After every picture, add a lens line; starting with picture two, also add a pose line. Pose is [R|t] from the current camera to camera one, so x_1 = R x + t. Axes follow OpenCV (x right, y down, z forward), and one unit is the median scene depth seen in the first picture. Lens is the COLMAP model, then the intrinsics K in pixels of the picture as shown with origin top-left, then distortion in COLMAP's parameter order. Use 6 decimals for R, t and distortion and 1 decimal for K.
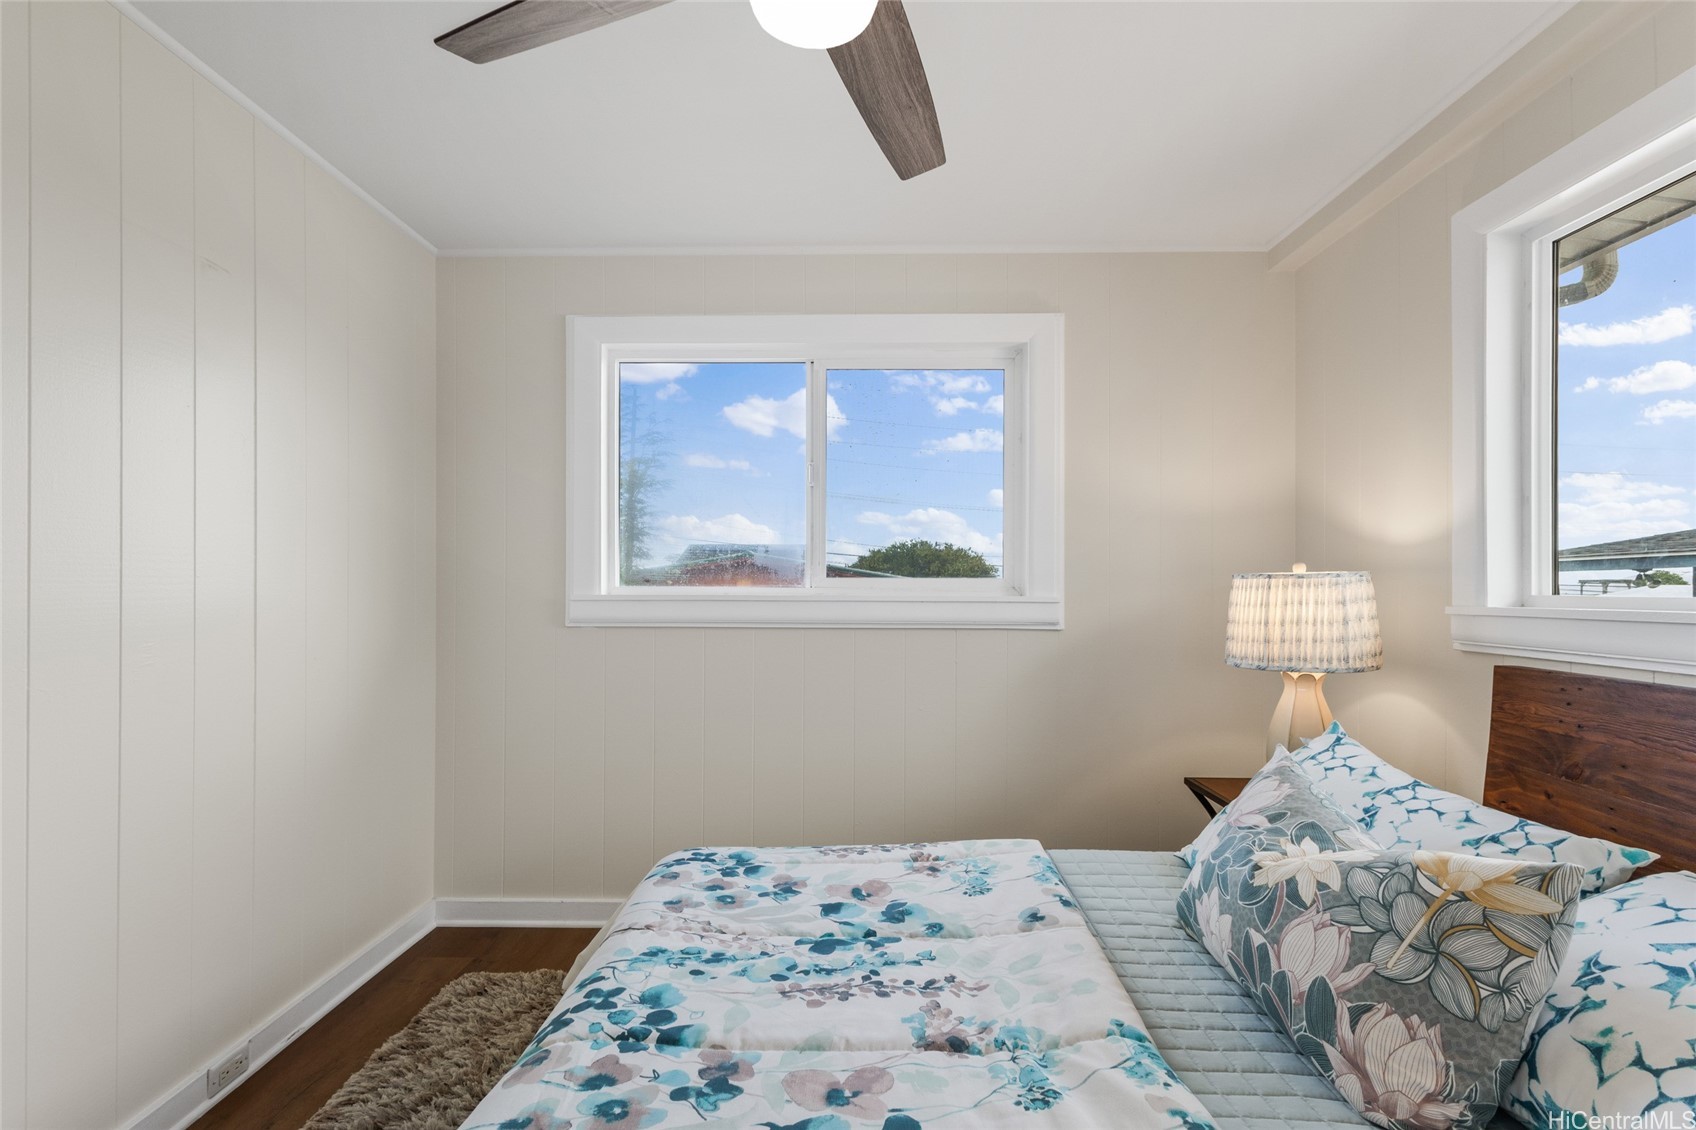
lens RADIAL K [[791.1, 0, 849.4], [0, 791.1, 572.8], [0, 0, 1]] dist [0.003262, -0.001621]
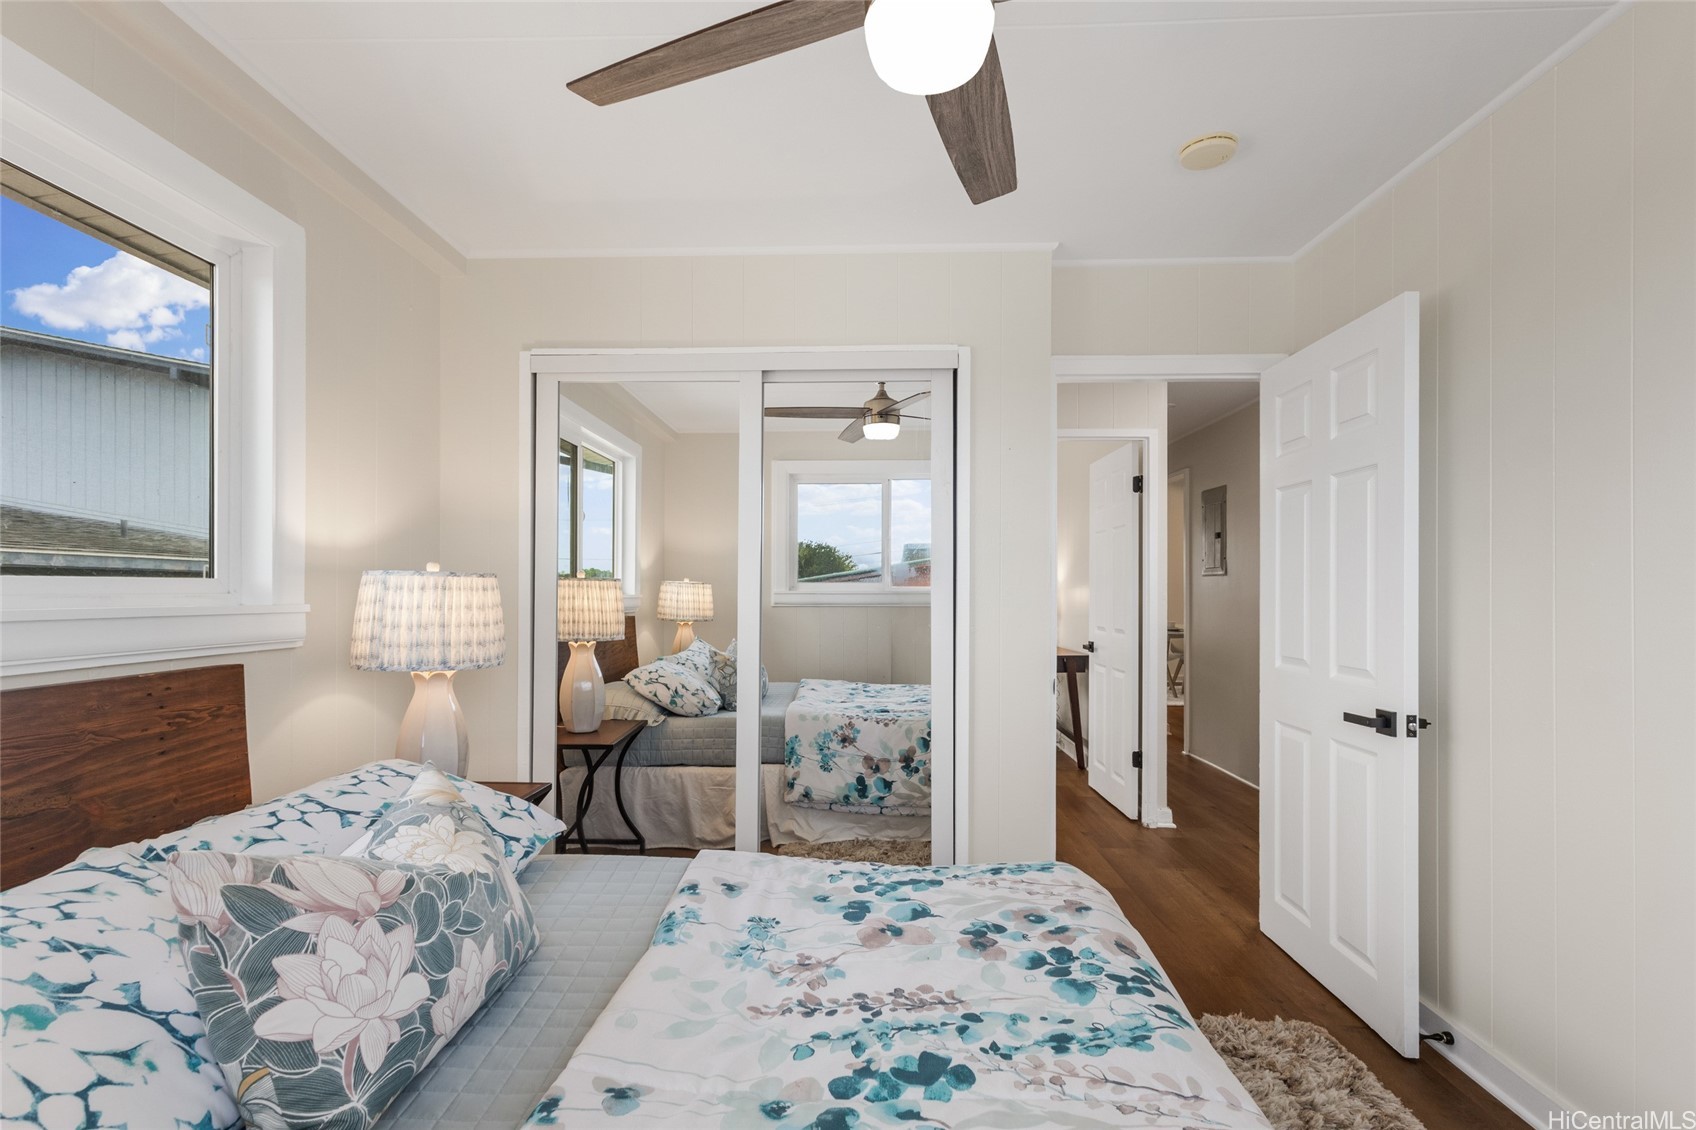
lens RADIAL K [[791.1, 0, 846.8], [0, 791.1, 577.4], [0, 0, 1]] dist [0.003262, -0.001621]
pose [[-0.999918, -0.009533, 0.008562, 0.054144], [-0.009790, 0.999487, -0.030491, 0.033029], [-0.008267, -0.030572, -0.999498, 1.961910]]
